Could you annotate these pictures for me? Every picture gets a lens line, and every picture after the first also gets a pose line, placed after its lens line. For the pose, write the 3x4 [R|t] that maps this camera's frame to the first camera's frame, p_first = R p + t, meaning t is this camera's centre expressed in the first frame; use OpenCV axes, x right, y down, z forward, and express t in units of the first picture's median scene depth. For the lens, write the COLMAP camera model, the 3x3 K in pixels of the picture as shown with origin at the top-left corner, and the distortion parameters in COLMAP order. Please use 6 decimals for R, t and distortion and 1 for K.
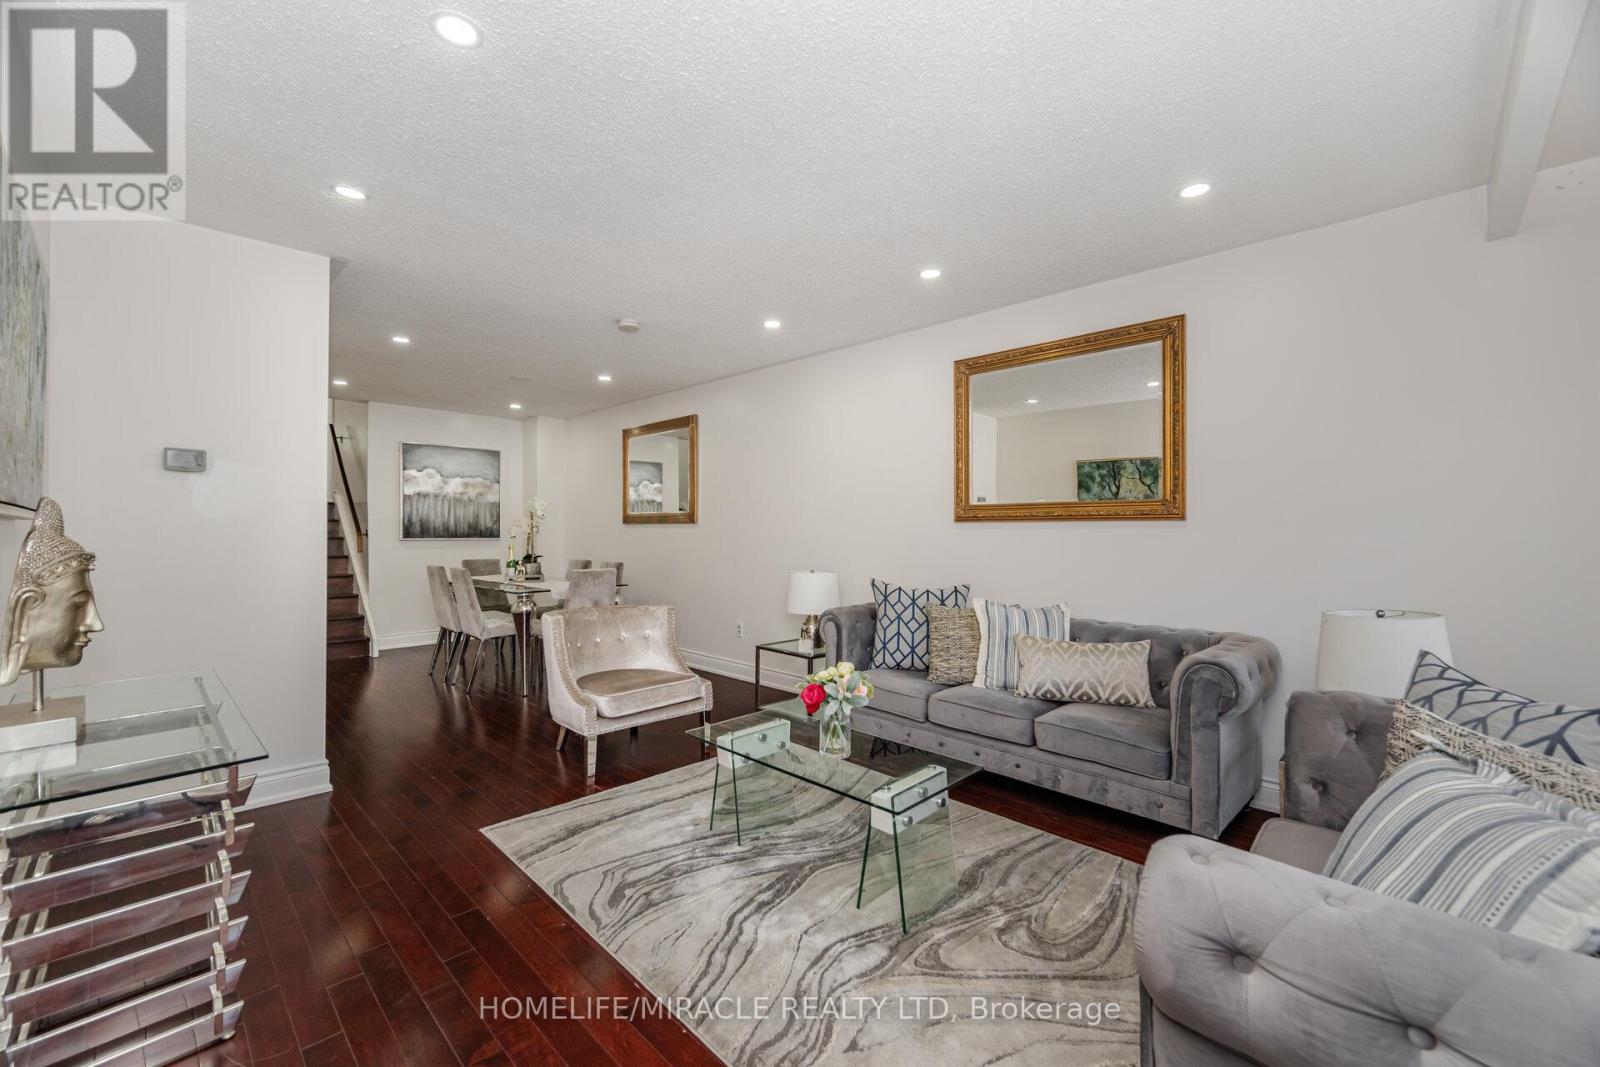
lens RADIAL K [[637.8, 0, 791.7], [0, 637.8, 532.2], [0, 0, 1]] dist [-0.003224, 0.000002]
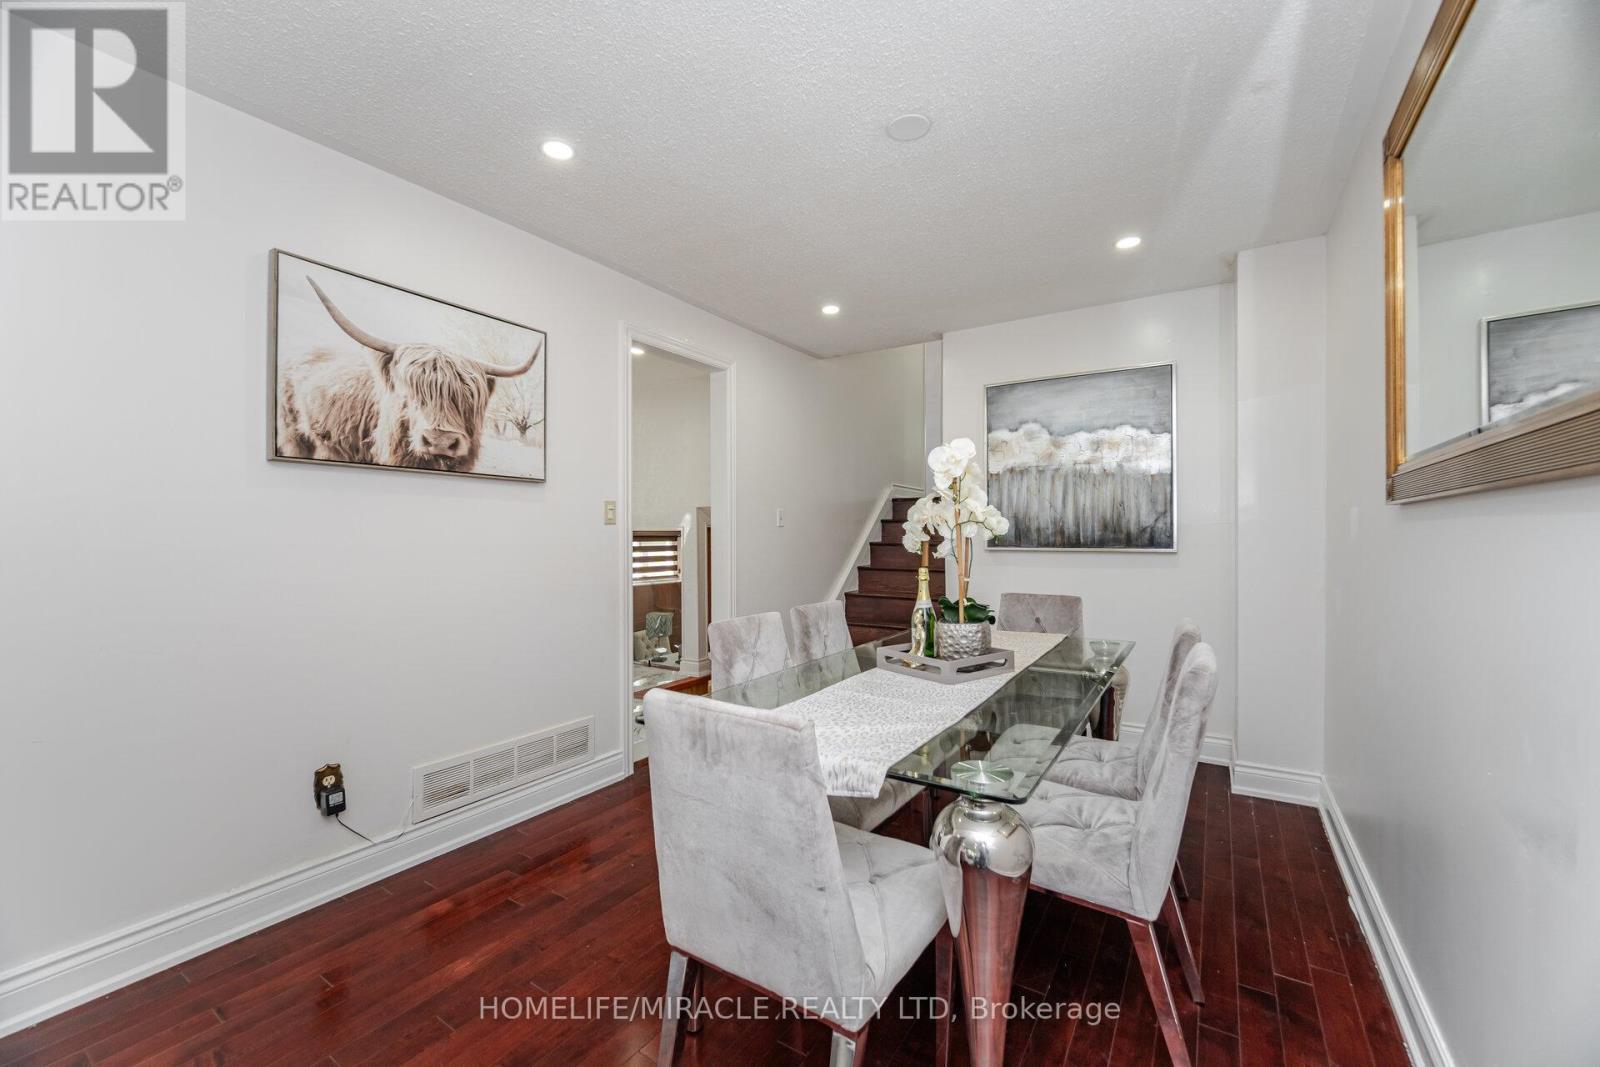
lens RADIAL K [[642.9, 0, 800.0], [0, 642.9, 533.5], [0, 0, 1]] dist [-0.004389, -0.000486]
pose [[0.202376, -0.009485, -0.979262, -0.102522], [0.000423, 0.999954, -0.009598, 0.004240], [0.979308, 0.001528, 0.202371, 1.245488]]
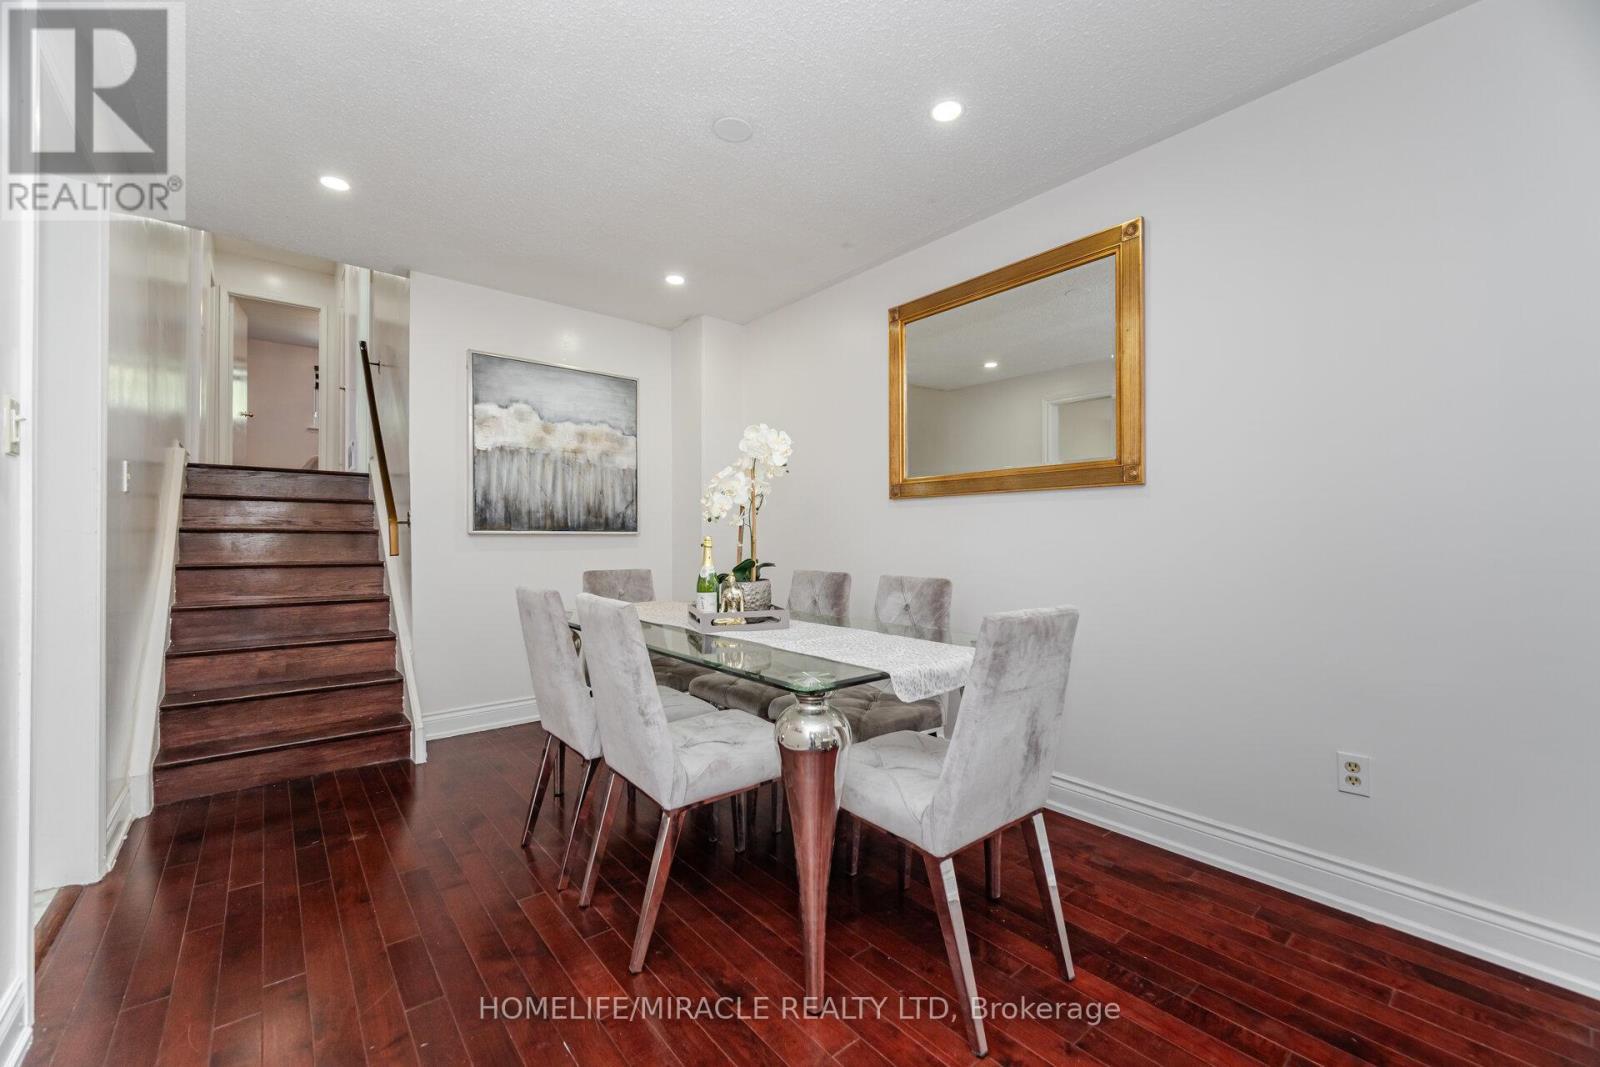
lens RADIAL K [[642.9, 0, 800.0], [0, 642.9, 533.5], [0, 0, 1]] dist [-0.004389, -0.000486]
pose [[0.994778, -0.003646, -0.102000, -0.497124], [0.002854, 0.999965, -0.007909, 0.030157], [0.102026, 0.007576, 0.994753, 0.865775]]
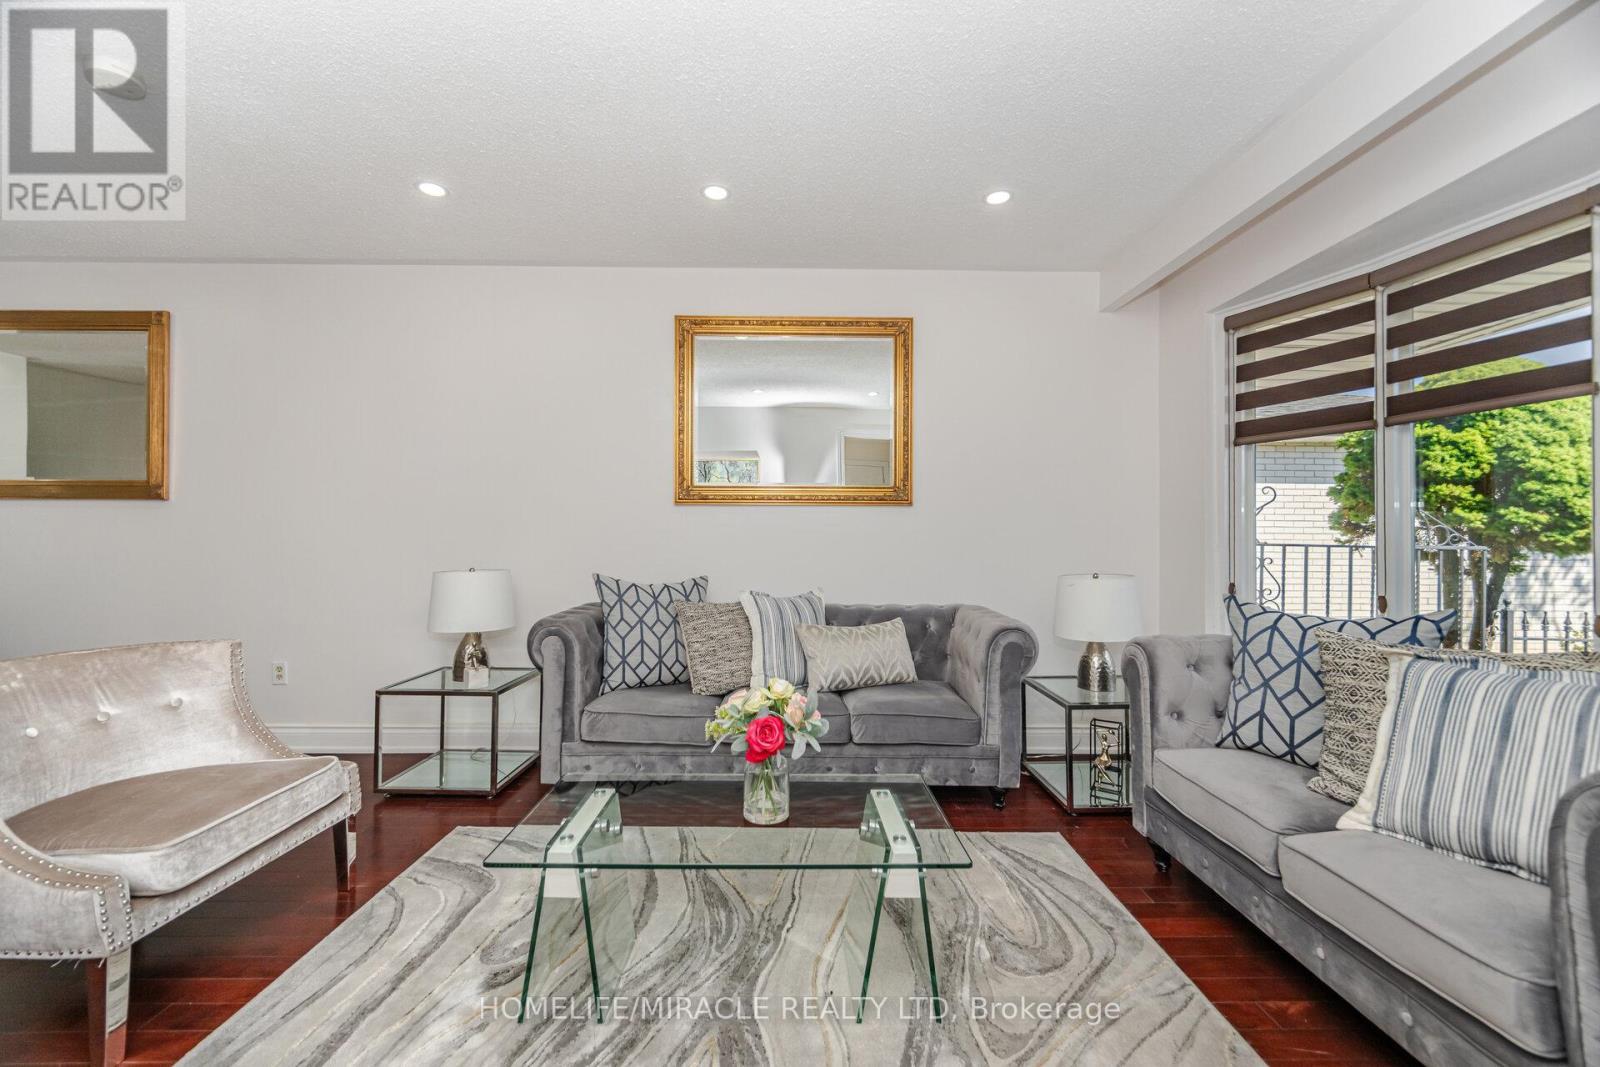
lens RADIAL K [[637.8, 0, 791.7], [0, 637.8, 532.2], [0, 0, 1]] dist [-0.003224, 0.000002]
pose [[0.707007, 0.008379, 0.707157, -0.238990], [-0.002134, 0.999951, -0.009715, 0.029701], [-0.707203, 0.005360, 0.706990, 0.293980]]
